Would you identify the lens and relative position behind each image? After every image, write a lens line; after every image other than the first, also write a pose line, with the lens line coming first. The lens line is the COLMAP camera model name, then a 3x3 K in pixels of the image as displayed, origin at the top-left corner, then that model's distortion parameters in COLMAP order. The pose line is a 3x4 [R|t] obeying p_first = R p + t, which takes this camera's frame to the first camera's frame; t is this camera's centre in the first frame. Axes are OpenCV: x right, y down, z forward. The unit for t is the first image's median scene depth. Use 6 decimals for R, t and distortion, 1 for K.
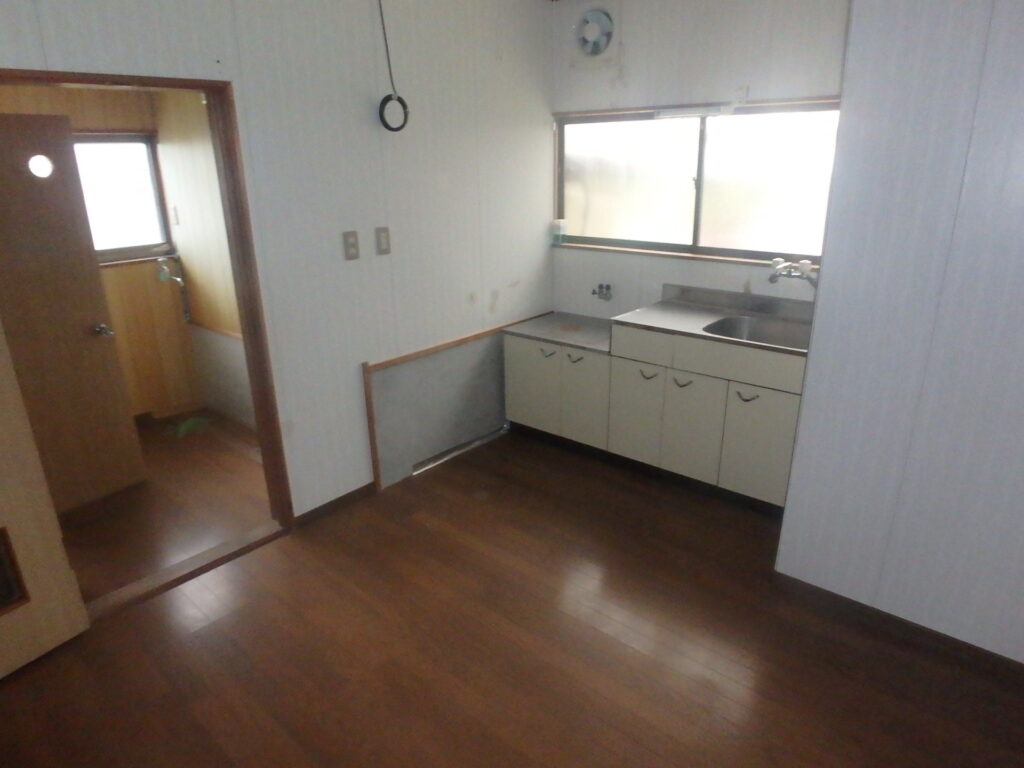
lens RADIAL K [[634.5, 0, 512.0], [0, 634.5, 384.0], [0, 0, 1]] dist [-0.069077, -0.000286]
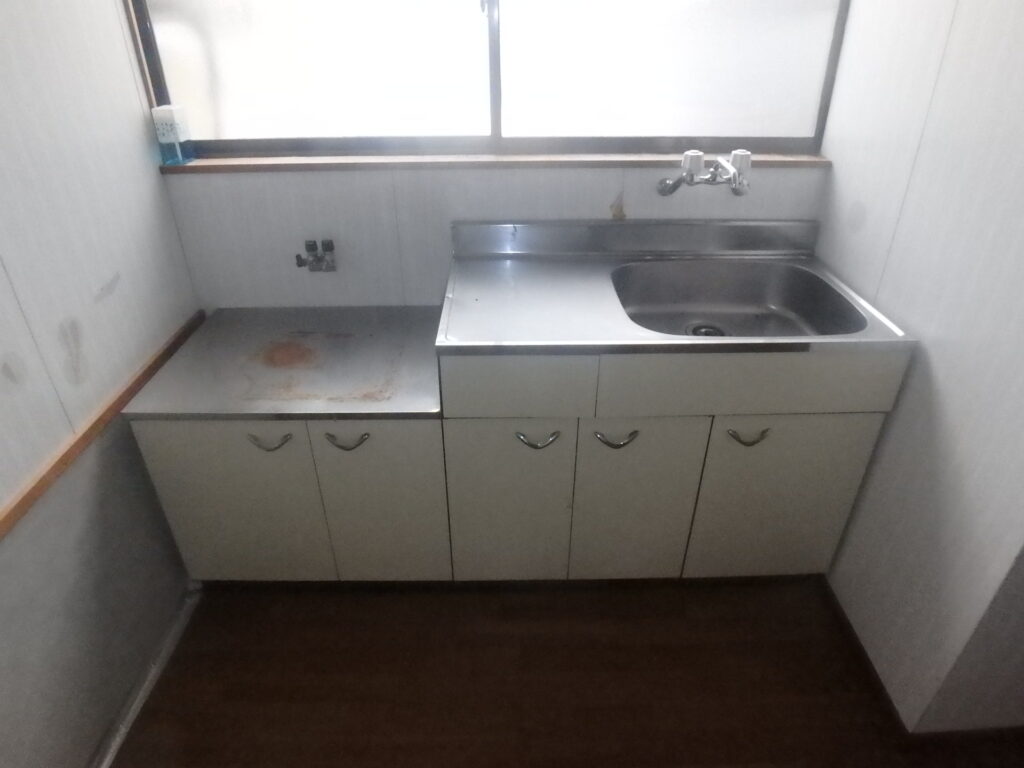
lens RADIAL K [[634.5, 0, 512.0], [0, 634.5, 384.0], [0, 0, 1]] dist [-0.069077, -0.000286]
pose [[0.757267, -0.317554, 0.570706, -0.043320], [0.206752, 0.945454, 0.251735, -0.143895], [-0.619516, -0.072636, 0.781616, 0.539240]]
